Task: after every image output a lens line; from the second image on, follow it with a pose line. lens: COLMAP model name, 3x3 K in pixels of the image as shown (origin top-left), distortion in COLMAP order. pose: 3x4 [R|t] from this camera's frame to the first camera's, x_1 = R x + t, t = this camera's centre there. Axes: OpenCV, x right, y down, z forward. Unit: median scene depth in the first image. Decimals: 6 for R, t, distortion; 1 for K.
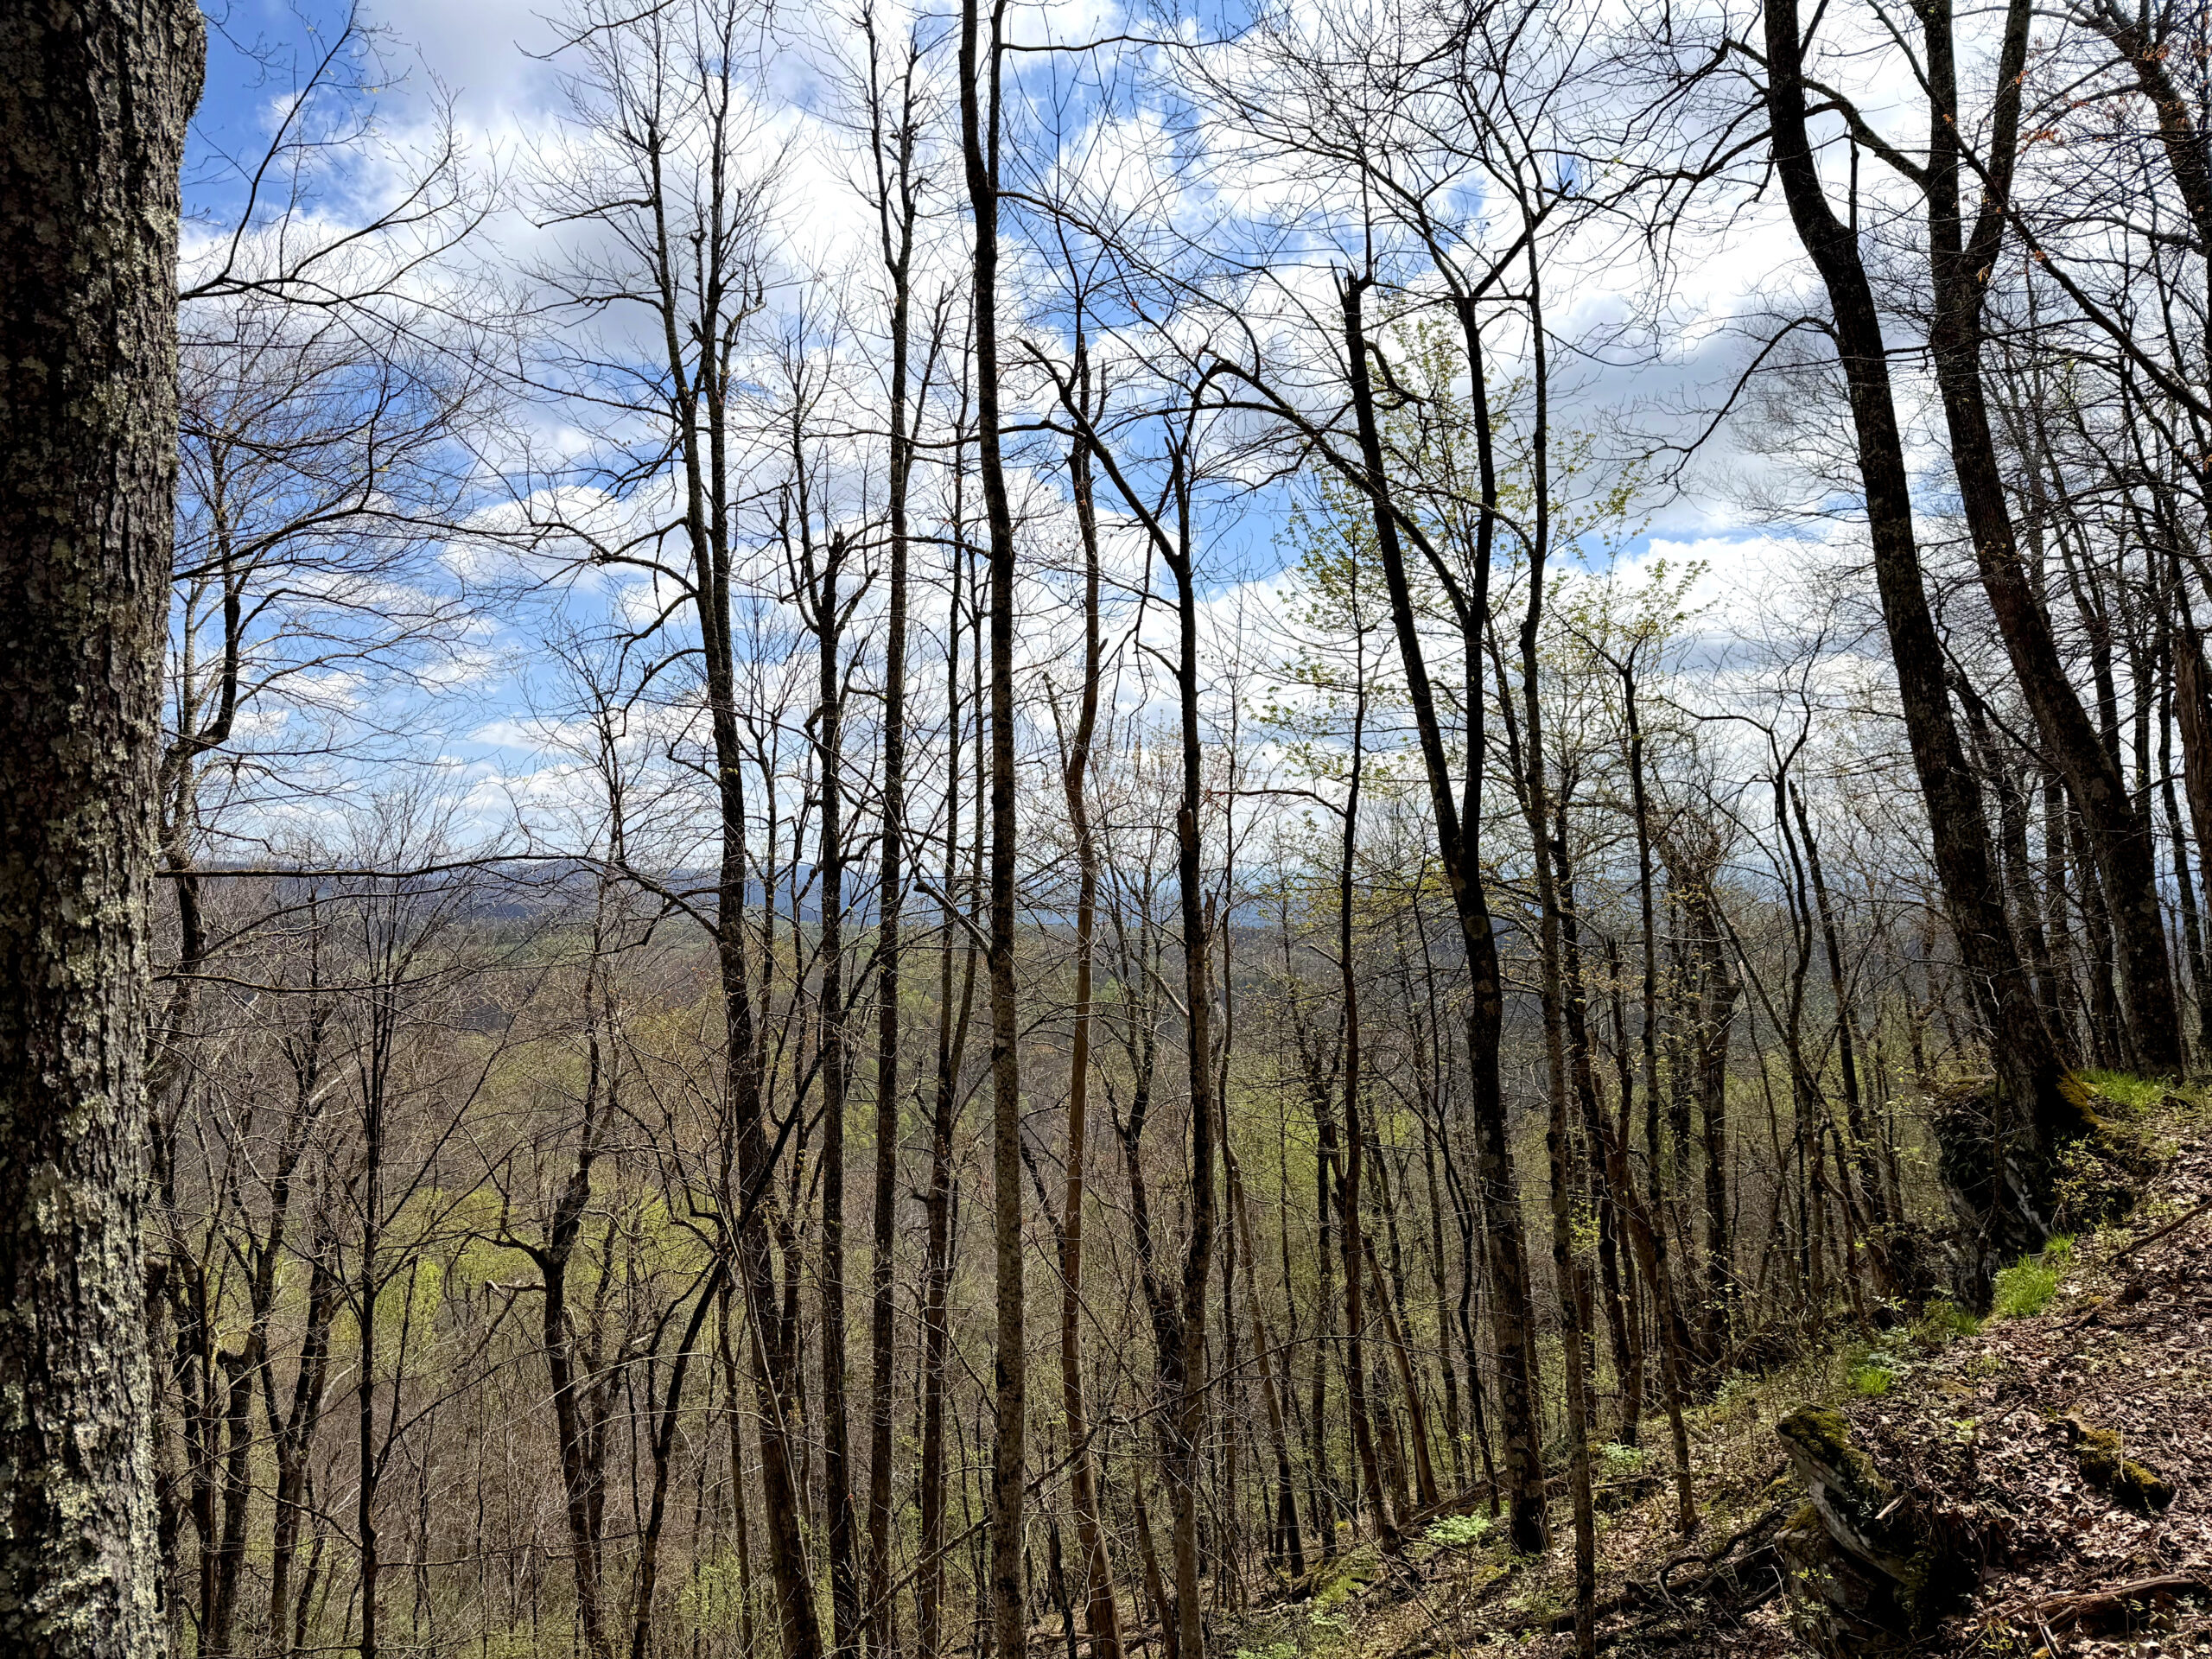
lens RADIAL K [[1554.1, 0, 1114.1], [0, 1554.1, 839.5], [0, 0, 1]] dist [0.060876, -0.080562]
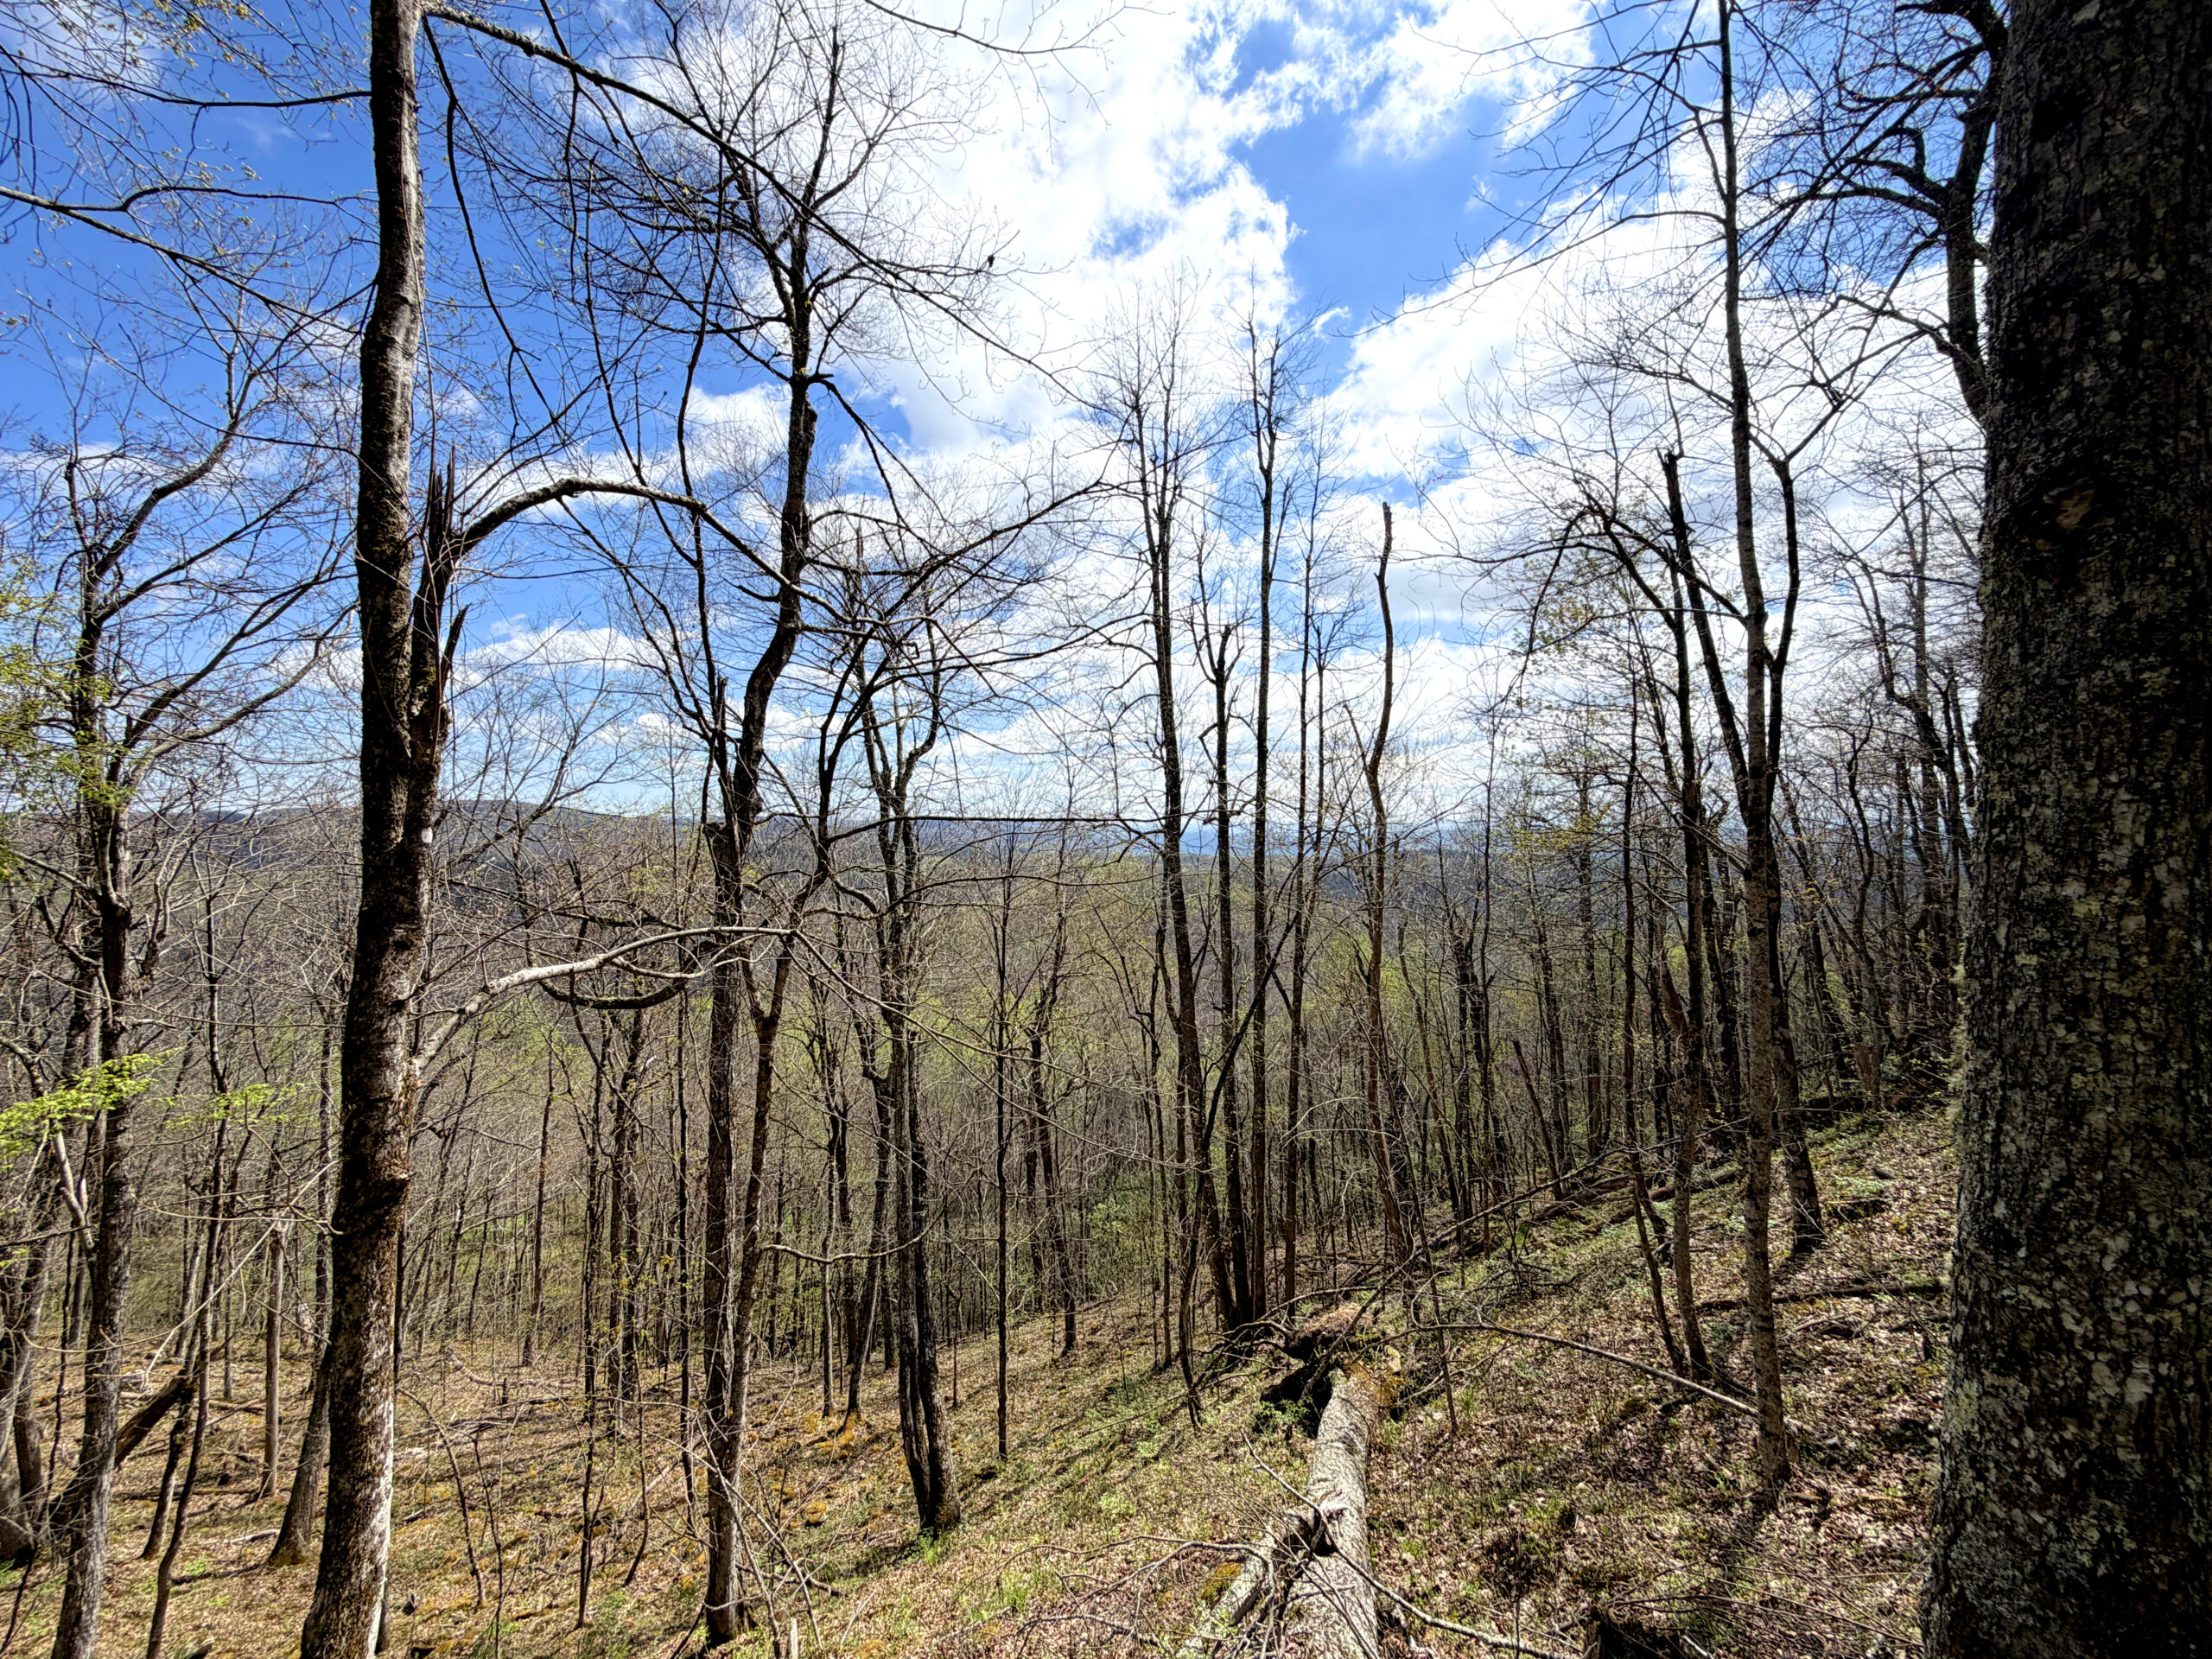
lens RADIAL K [[889.5, 0, 1105.4], [0, 889.5, 829.6], [0, 0, 1]] dist [-0.003610, 0.000468]
pose [[0.987870, 0.009180, -0.155009, -0.279012], [-0.005032, 0.999619, 0.027131, 0.007704], [0.155199, -0.026022, 0.987540, -0.007227]]
